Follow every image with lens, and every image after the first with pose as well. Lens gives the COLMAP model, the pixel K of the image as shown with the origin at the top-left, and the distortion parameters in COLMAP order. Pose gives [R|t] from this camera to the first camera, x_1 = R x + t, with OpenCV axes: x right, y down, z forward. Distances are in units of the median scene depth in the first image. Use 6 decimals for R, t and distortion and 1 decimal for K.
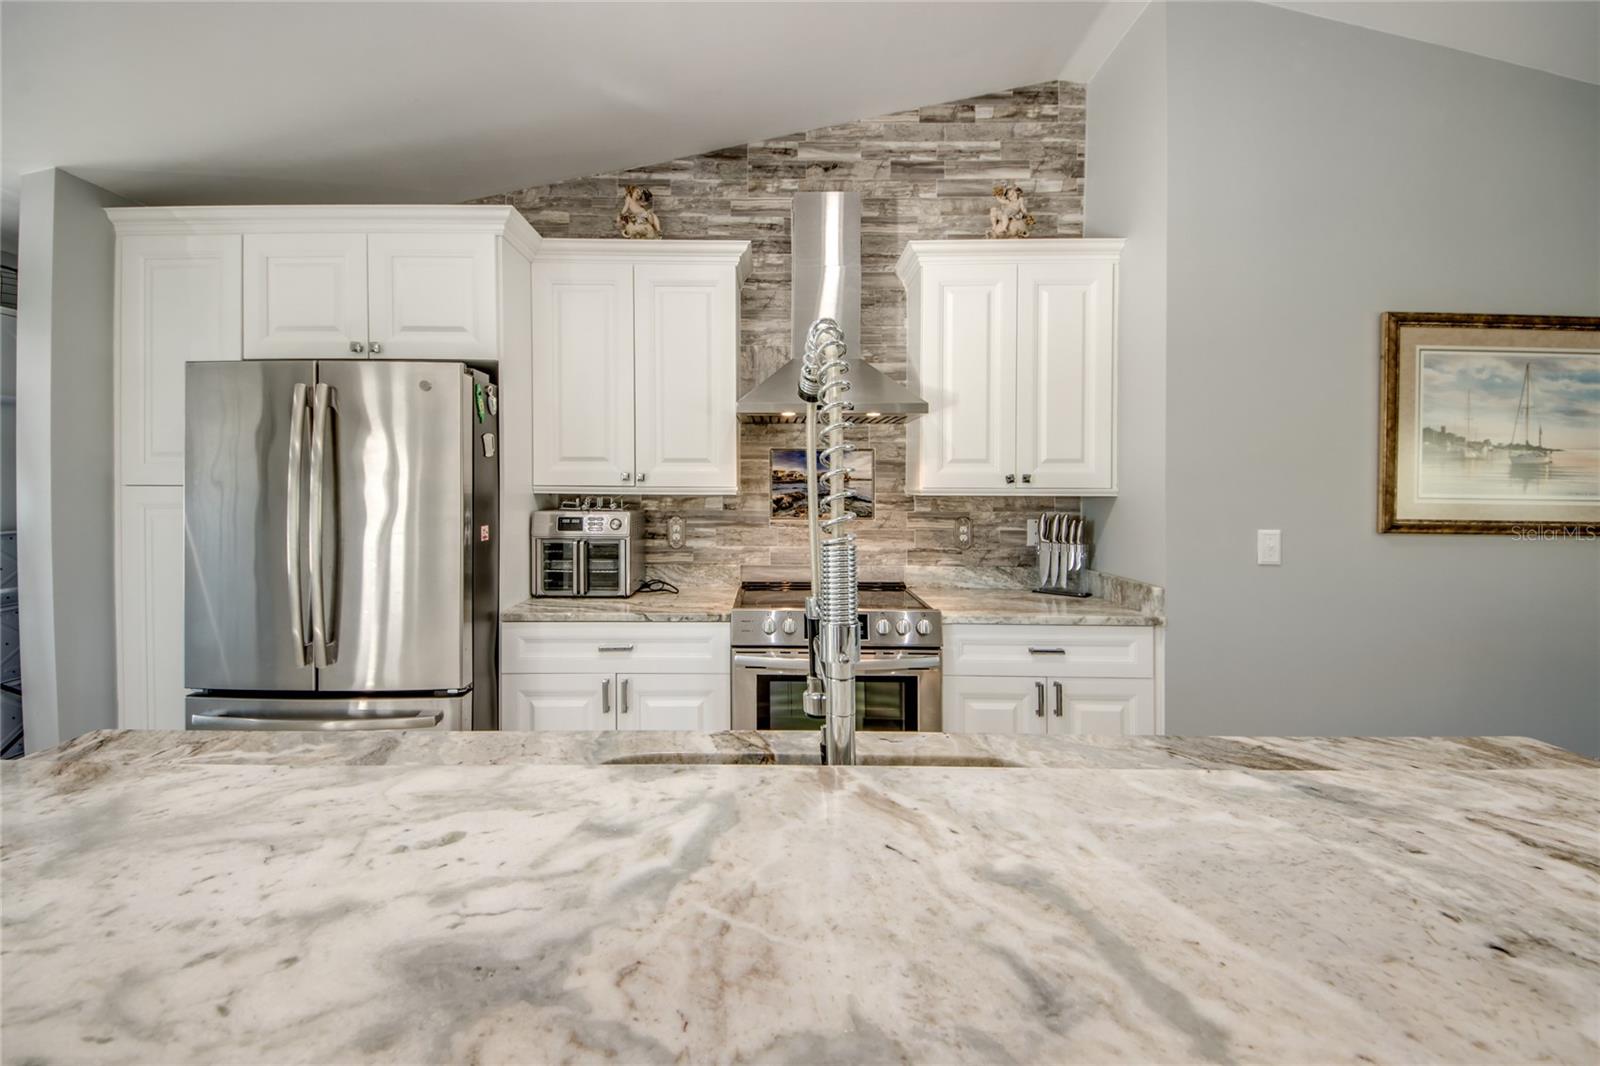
lens RADIAL K [[668.2, 0, 748.9], [0, 668.2, 484.4], [0, 0, 1]] dist [0.010062, -0.012098]
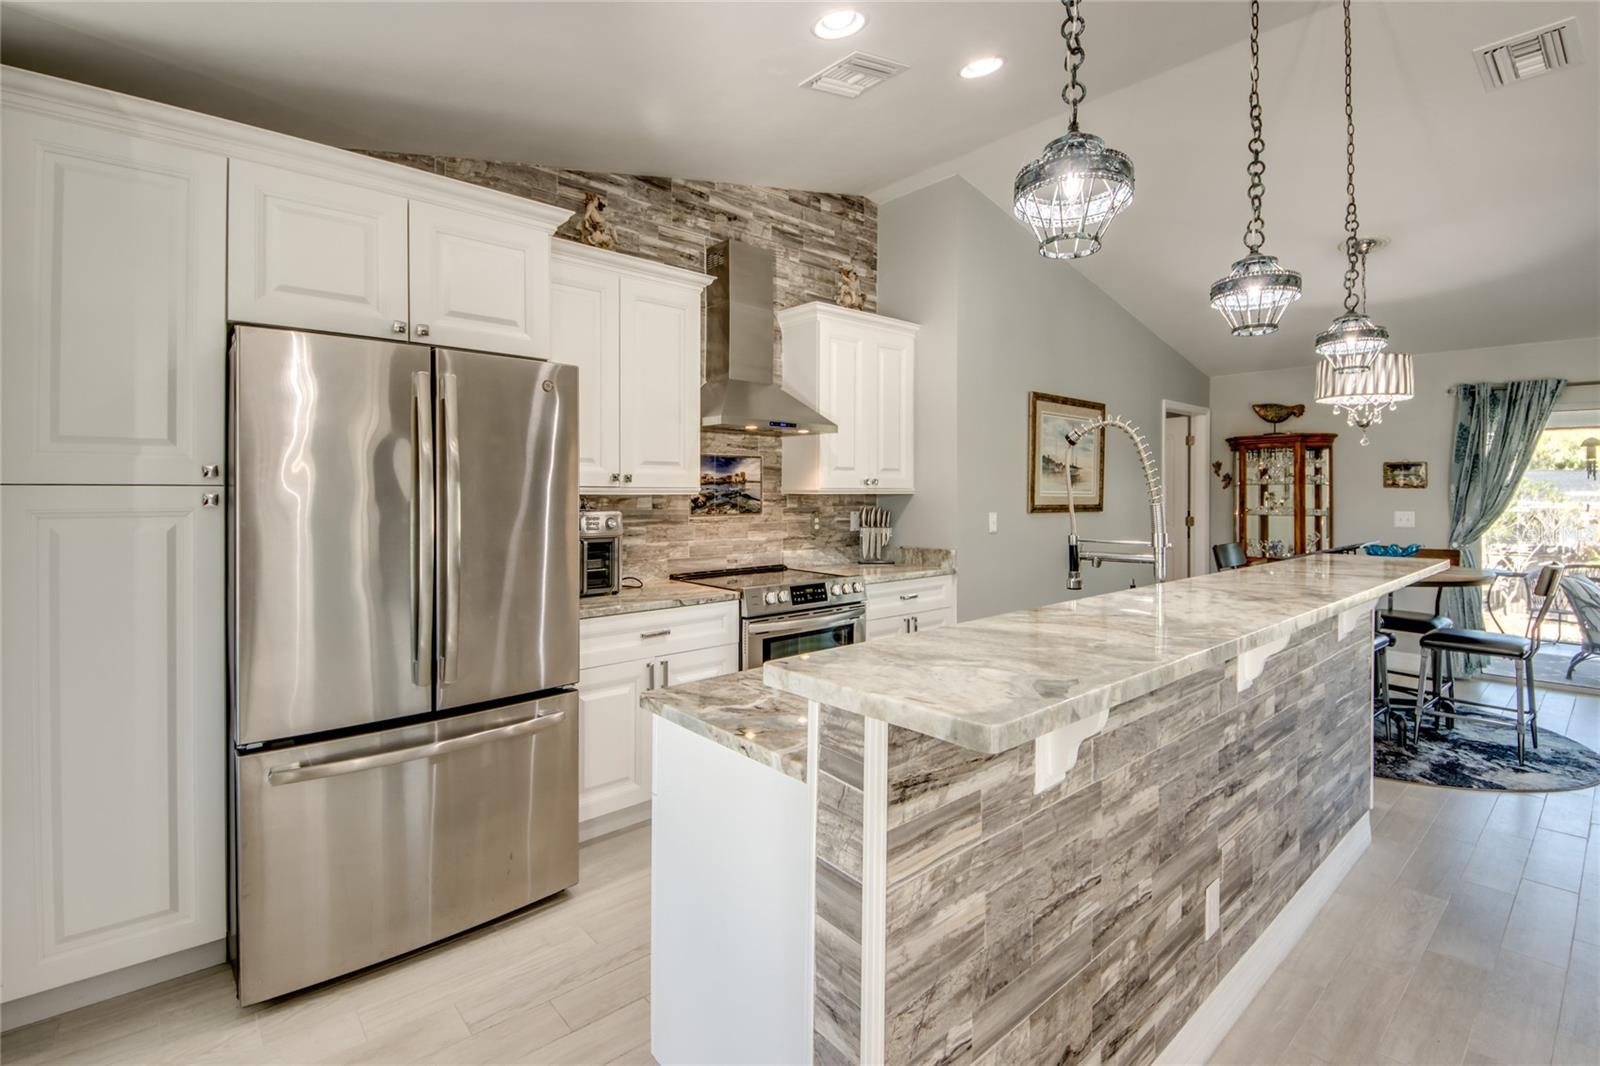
lens RADIAL K [[734.1, 0, 803.7], [0, 734.1, 488.2], [0, 0, 1]] dist [0.014360, -0.002858]
pose [[0.737046, 0.001094, 0.675841, -0.667022], [0.002851, 0.999985, -0.004728, 0.010519], [-0.675836, 0.005411, 0.737032, -0.042175]]
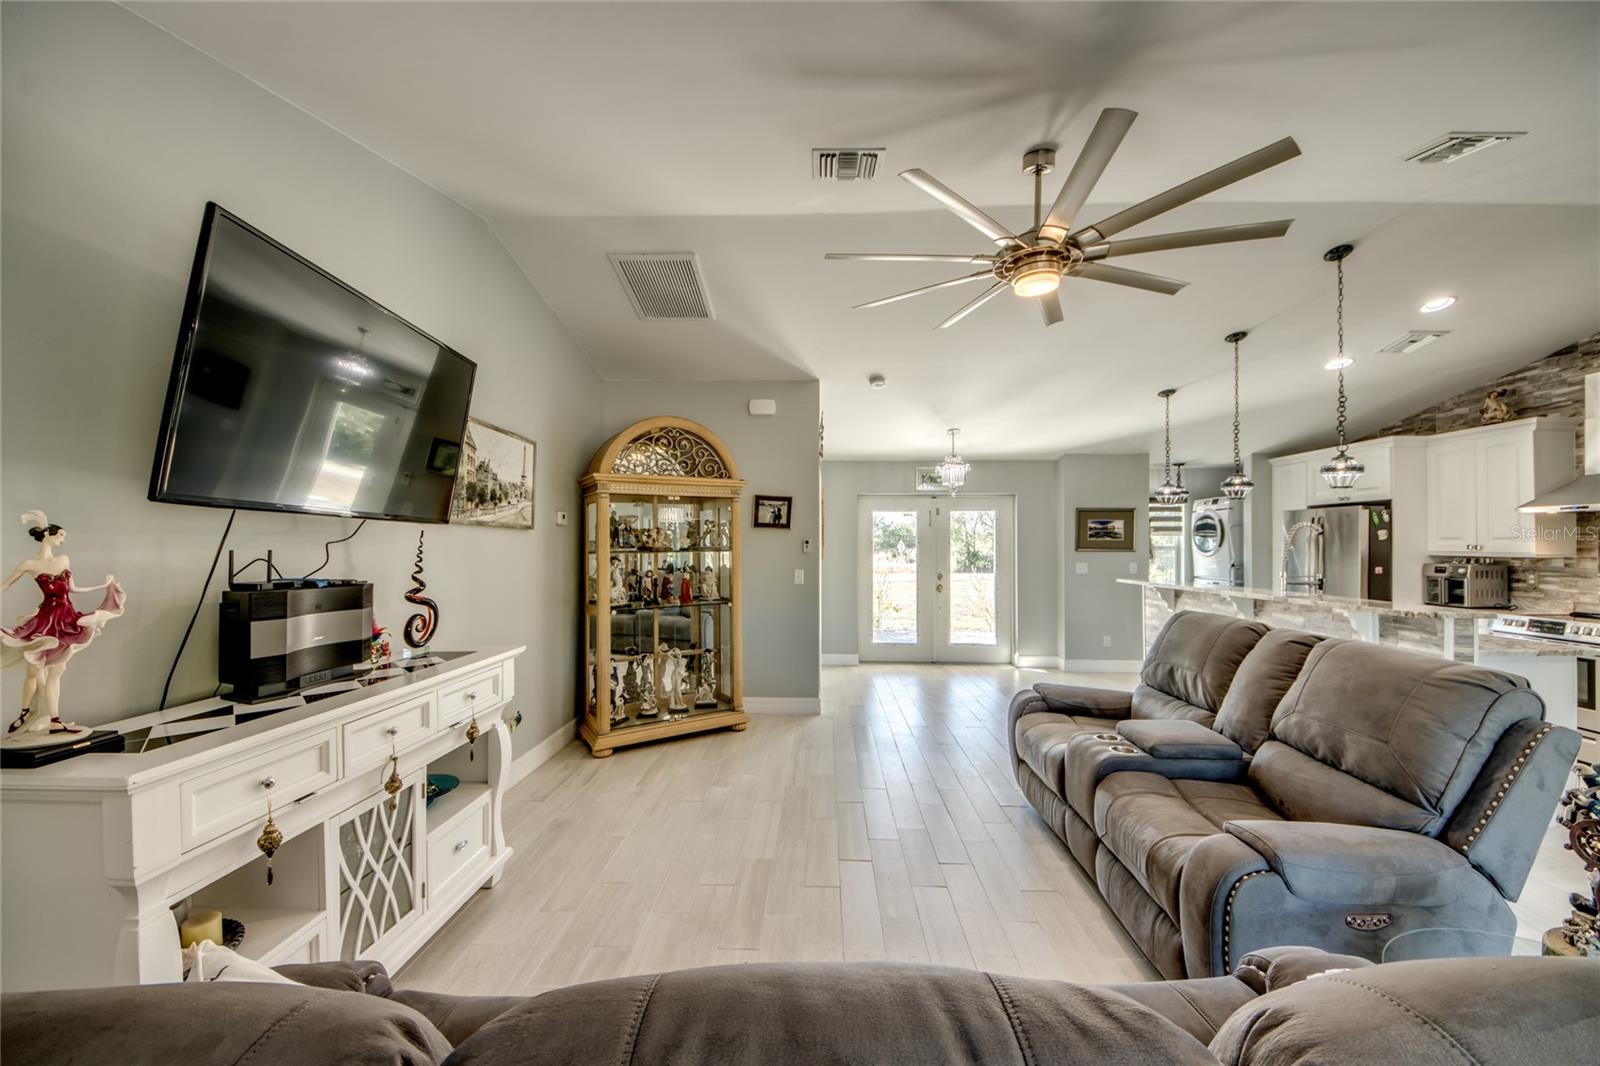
lens RADIAL K [[584.2, 0, 788.8], [0, 584.2, 539.0], [0, 0, 1]] dist [-0.018961, -0.002873]
pose [[-0.051708, -0.010327, -0.998609, 1.432874], [-0.007508, 0.999922, -0.009952, -0.003484], [0.998634, 0.006983, -0.051781, -0.836456]]
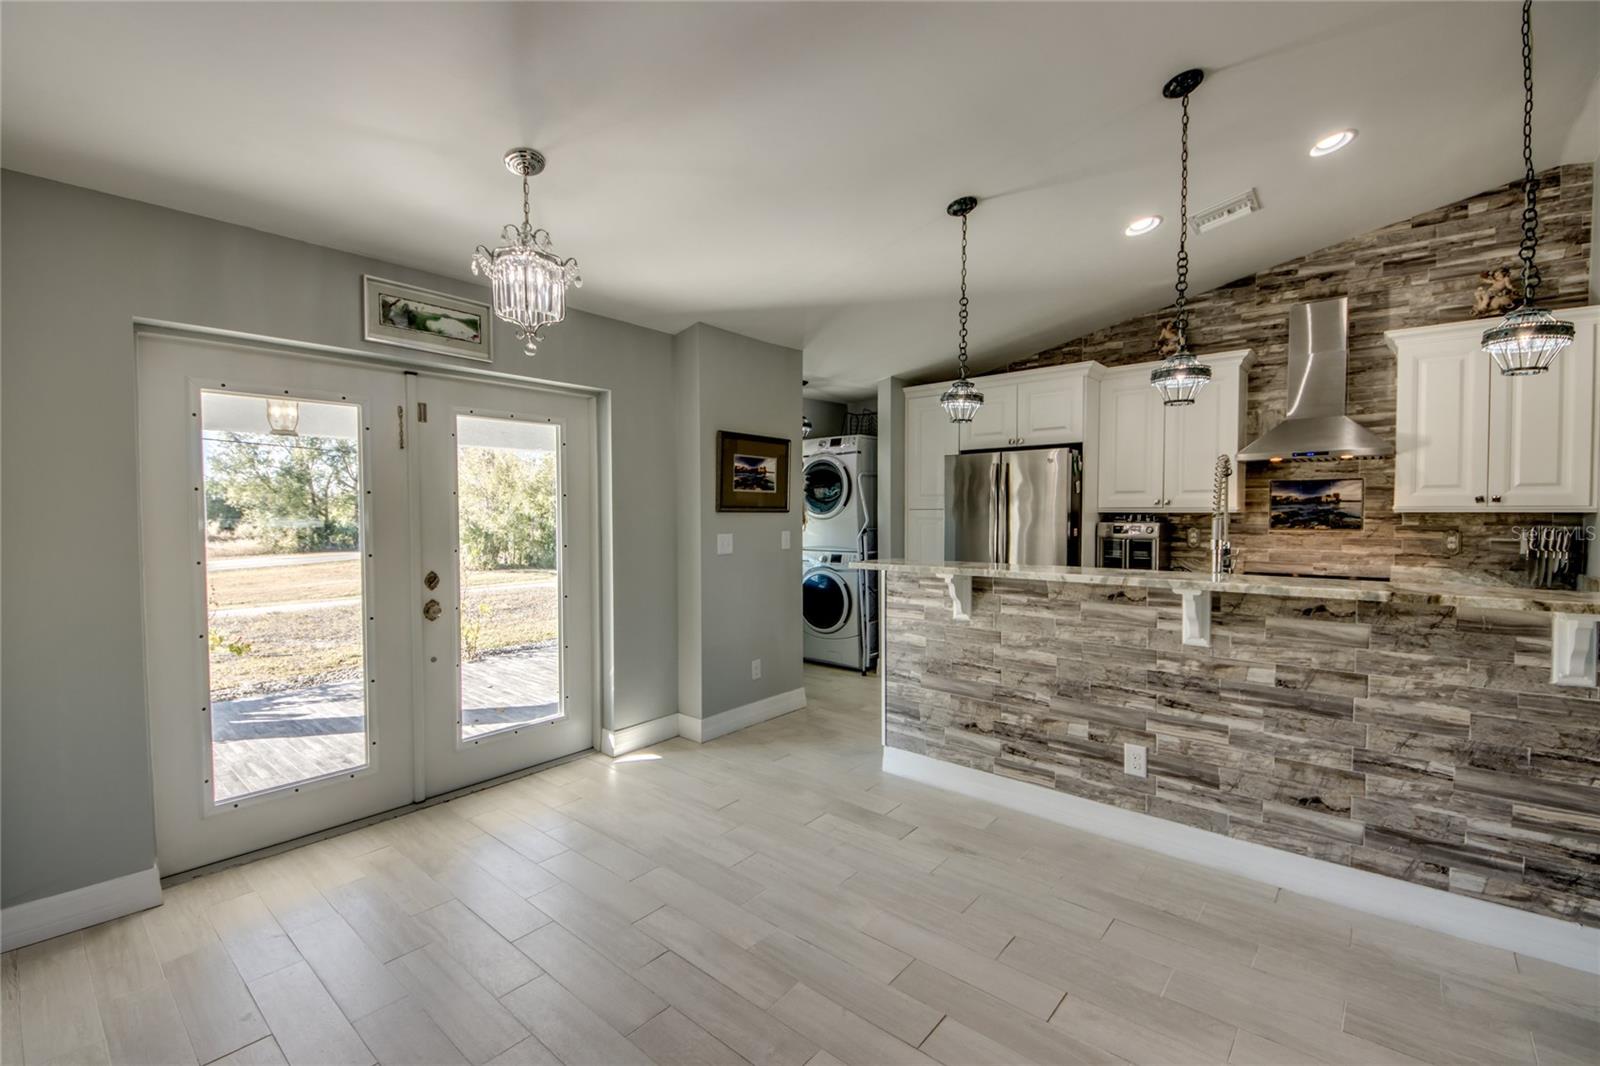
lens RADIAL K [[668.2, 0, 796.1], [0, 668.2, 533.5], [0, 0, 1]] dist [0.010062, -0.012098]
pose [[0.762111, 0.017207, -0.647218, 0.190641], [0.002278, 0.999569, 0.029257, 0.015582], [0.647442, -0.023772, 0.761744, -0.783340]]
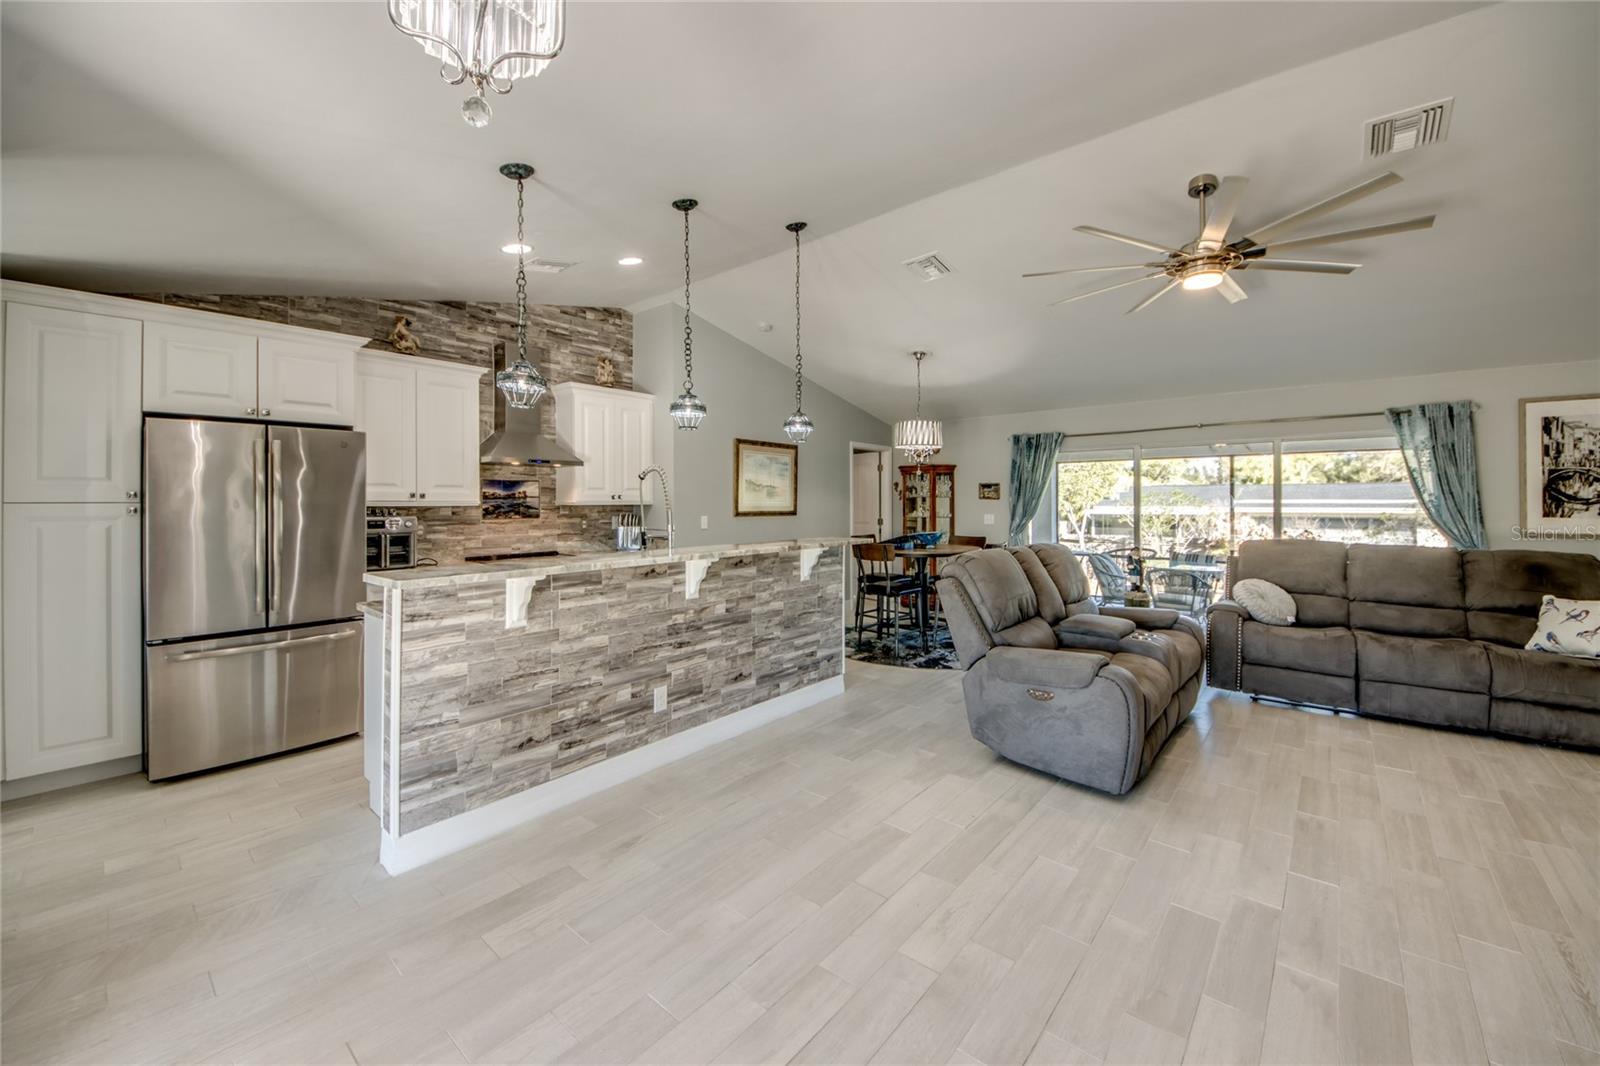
lens RADIAL K [[610.0, 0, 792.3], [0, 610.0, 509.9], [0, 0, 1]] dist [0.014759, -0.008044]
pose [[0.646689, -0.013754, 0.762630, -0.670955], [0.006290, 0.999900, 0.012700, 0.011292], [-0.762728, -0.003416, 0.646710, -0.661342]]
